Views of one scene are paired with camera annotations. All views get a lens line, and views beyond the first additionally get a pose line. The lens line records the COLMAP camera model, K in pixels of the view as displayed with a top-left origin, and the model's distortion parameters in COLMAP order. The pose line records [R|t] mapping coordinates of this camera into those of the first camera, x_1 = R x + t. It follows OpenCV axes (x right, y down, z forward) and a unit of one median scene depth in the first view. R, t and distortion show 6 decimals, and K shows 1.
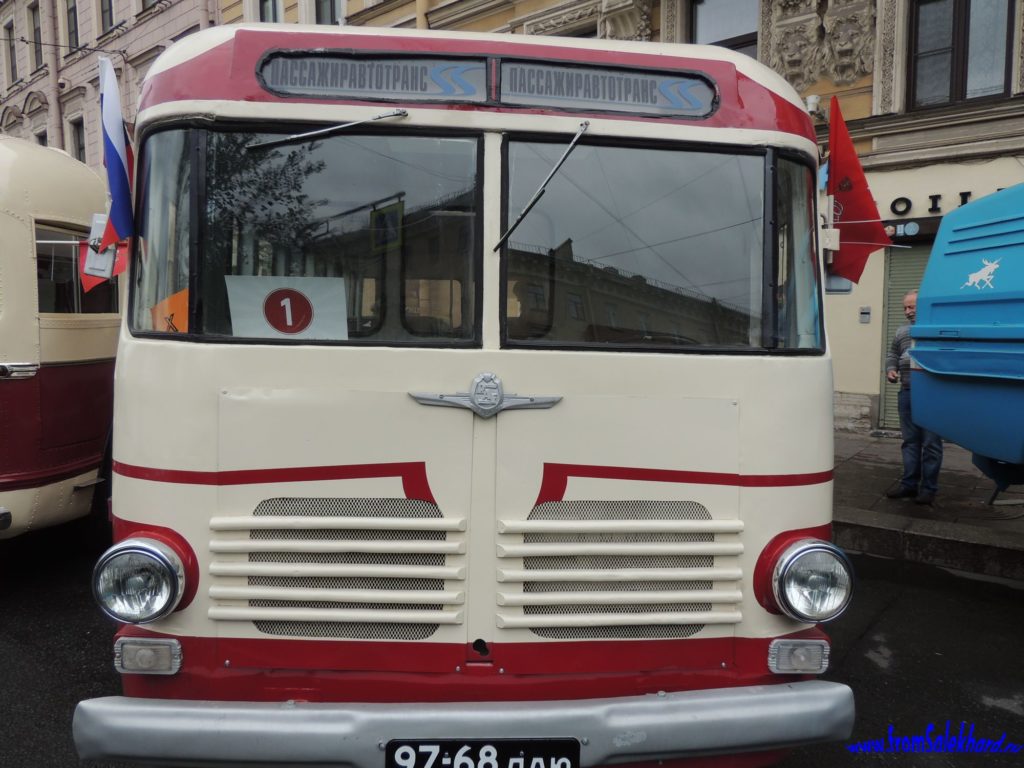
lens RADIAL K [[720.3, 0, 512.1], [0, 720.3, 383.9], [0, 0, 1]] dist [-0.013848, 0.004496]
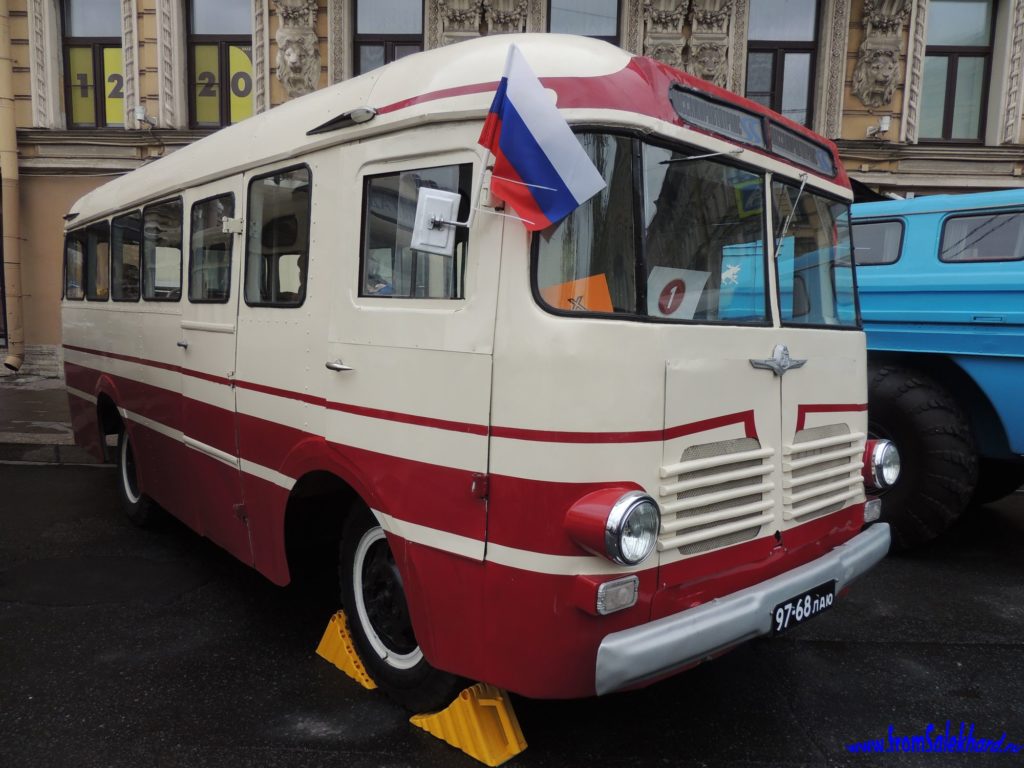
lens RADIAL K [[720.3, 0, 513.0], [0, 720.3, 381.9], [0, 0, 1]] dist [-0.013848, 0.004496]
pose [[0.796889, -0.048777, 0.602153, -1.310284], [0.029276, 0.998682, 0.042153, -0.016081], [-0.603415, -0.015963, 0.797267, 0.182379]]
